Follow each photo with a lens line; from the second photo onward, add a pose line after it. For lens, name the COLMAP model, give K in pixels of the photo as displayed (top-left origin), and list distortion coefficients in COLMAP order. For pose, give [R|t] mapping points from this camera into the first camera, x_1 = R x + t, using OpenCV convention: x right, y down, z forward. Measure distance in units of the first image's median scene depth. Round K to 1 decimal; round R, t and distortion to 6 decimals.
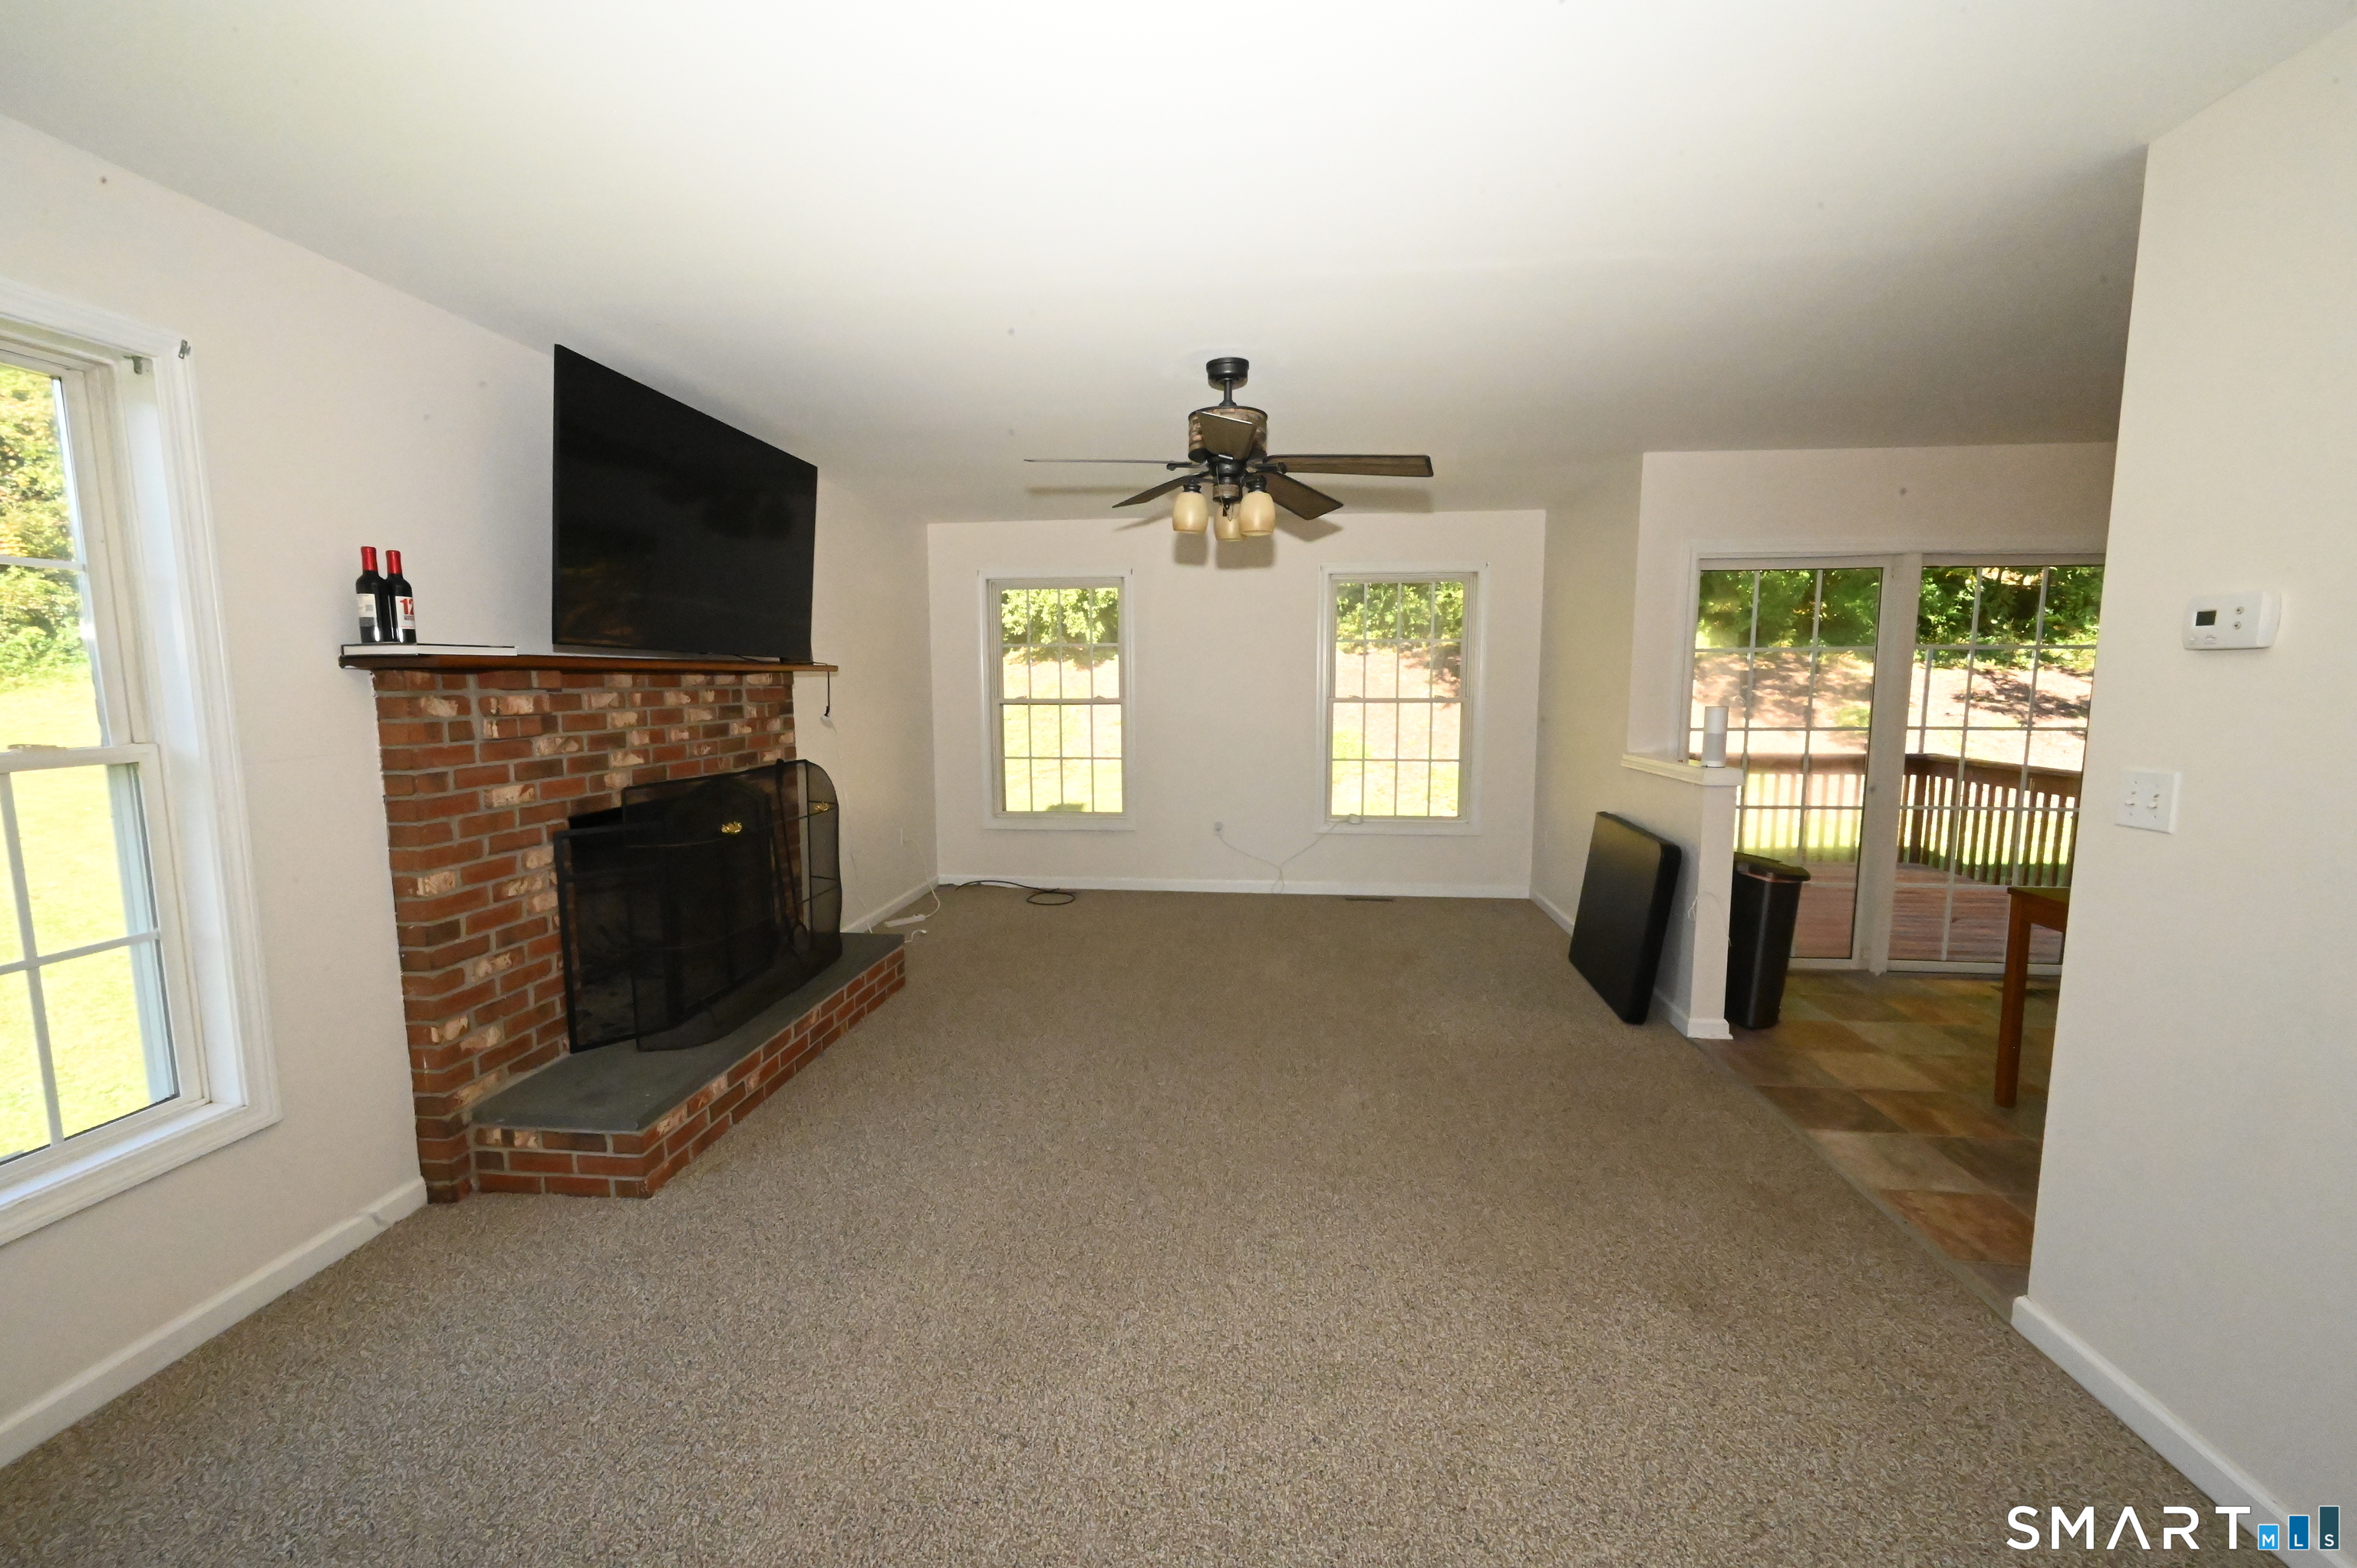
lens RADIAL K [[934.7, 0, 1173.7], [0, 934.7, 786.0], [0, 0, 1]] dist [0.001206, 0.000604]
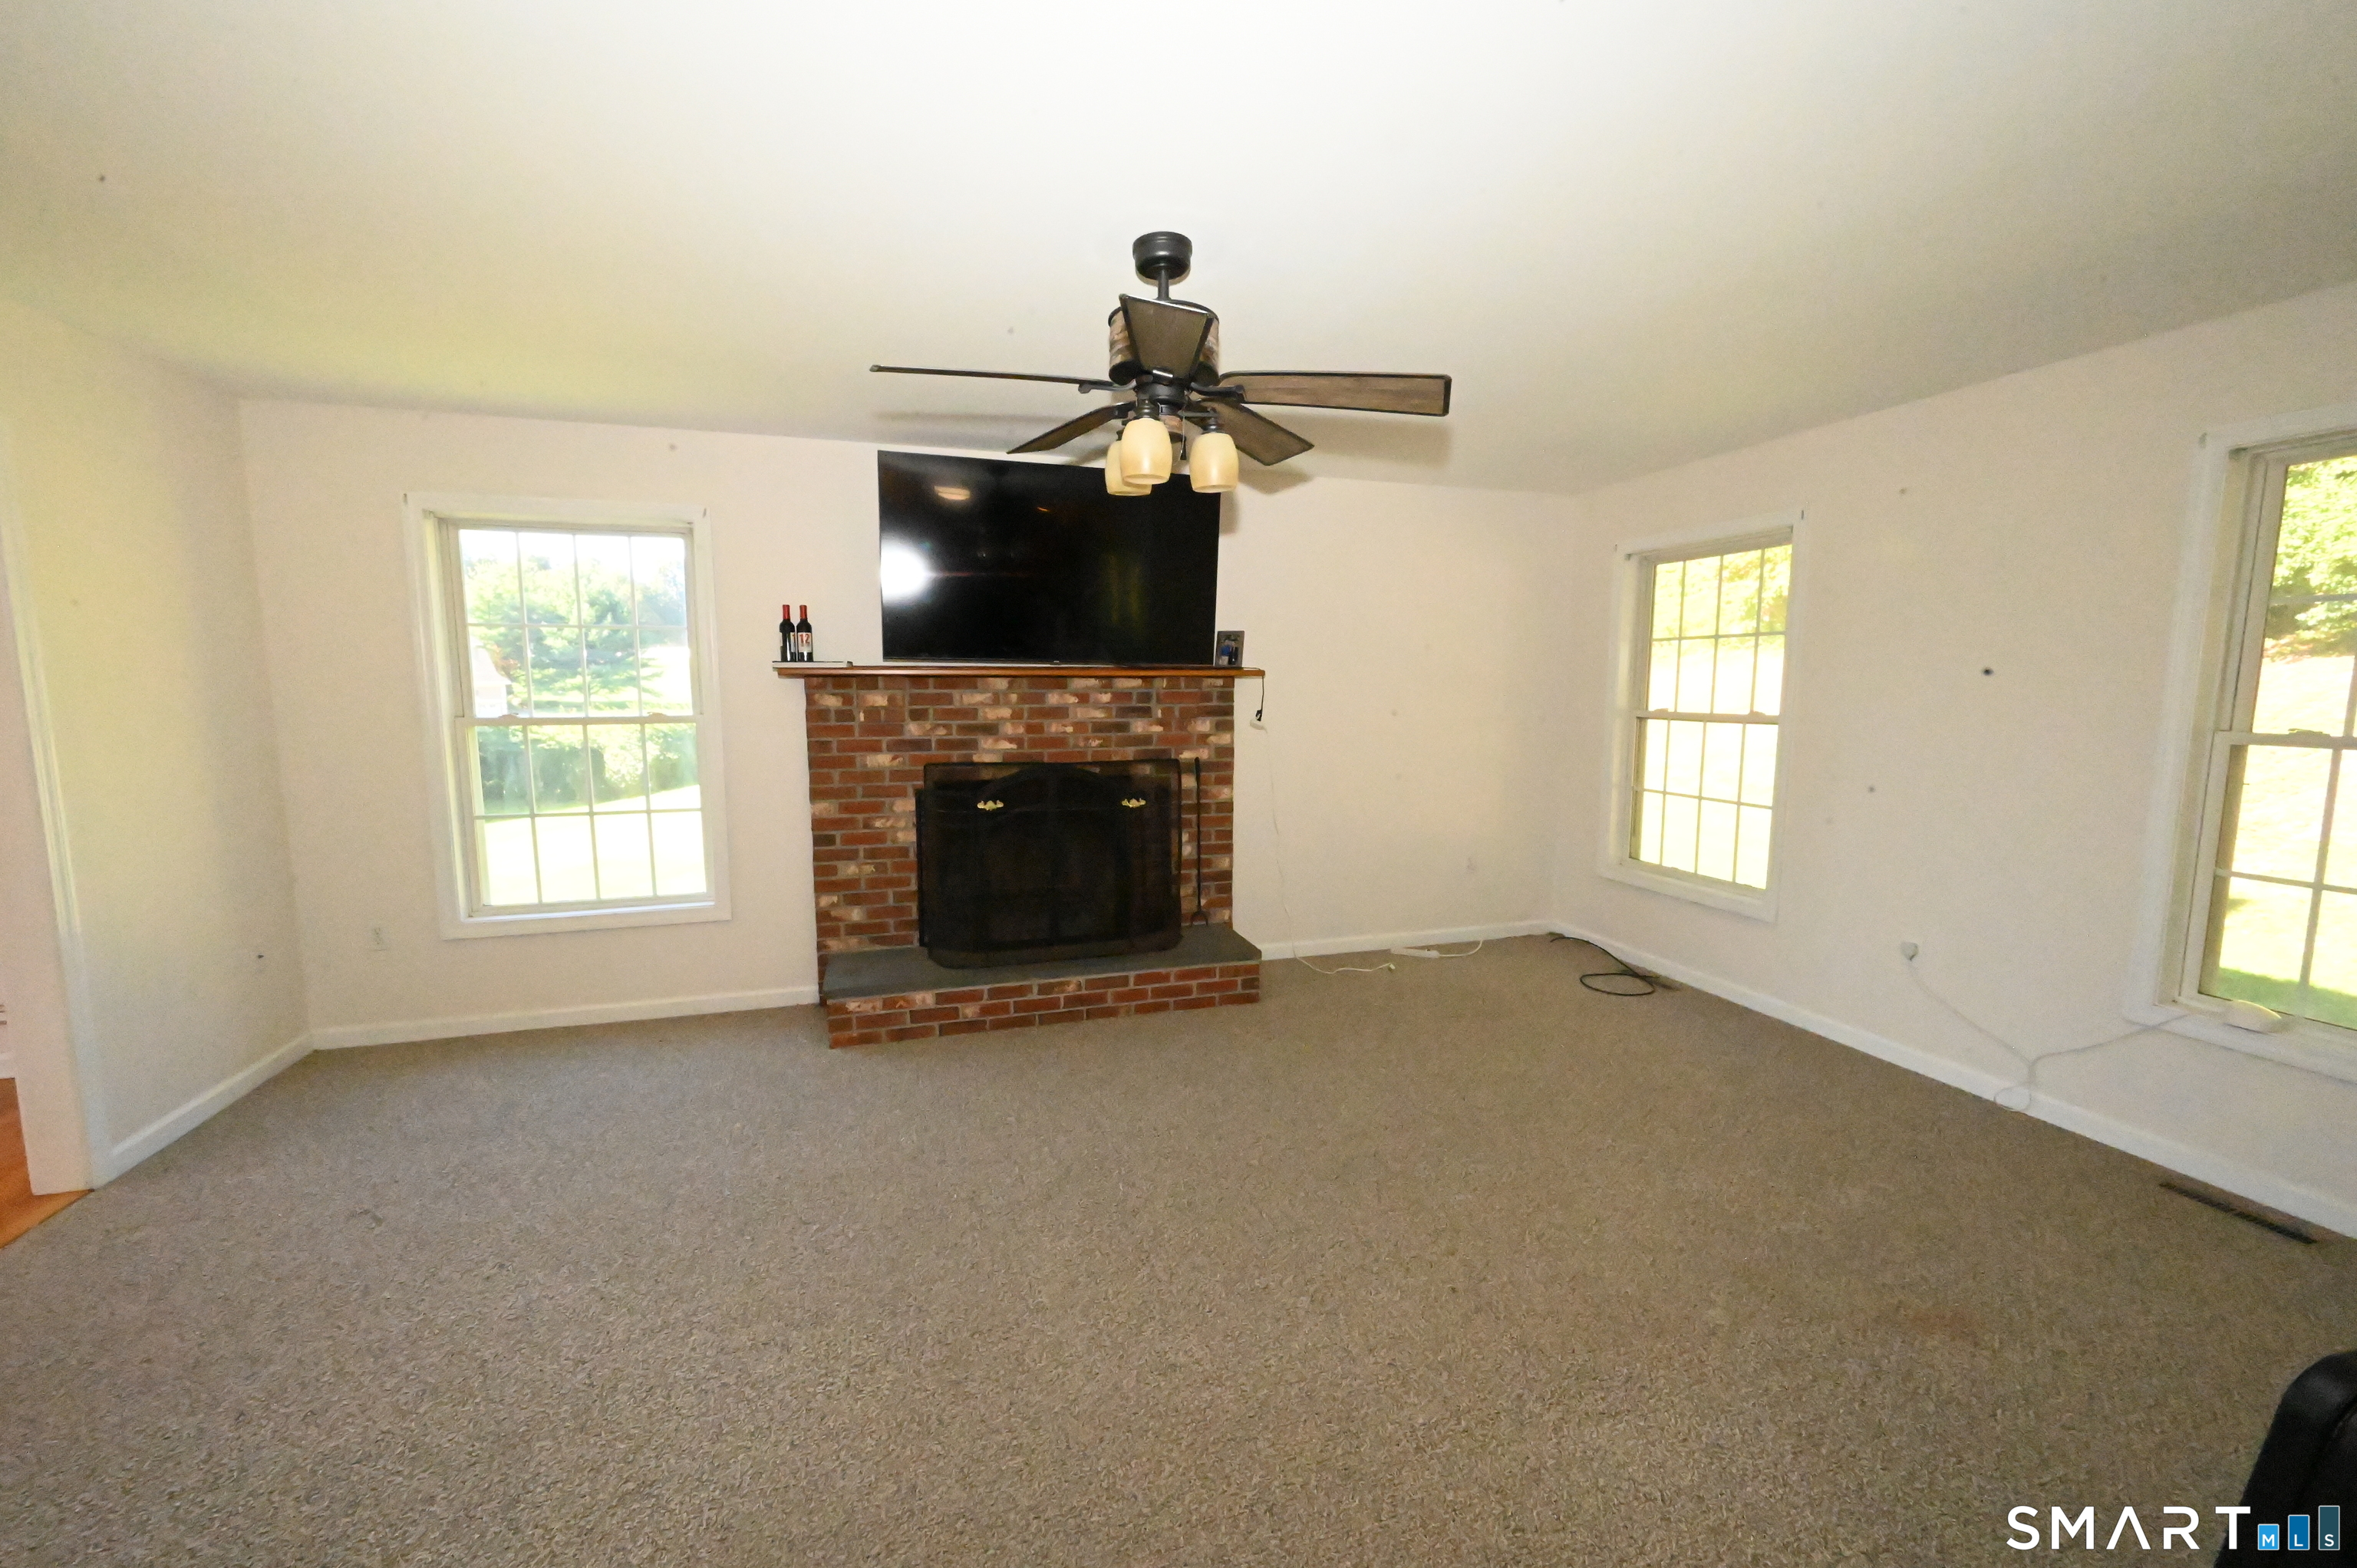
lens RADIAL K [[934.7, 0, 1173.7], [0, 934.7, 786.0], [0, 0, 1]] dist [0.001206, 0.000604]
pose [[0.393126, 0.107660, -0.913160, 0.777699], [-0.107721, 0.991675, 0.070541, -0.096902], [0.913153, 0.070635, 0.401451, 0.762055]]
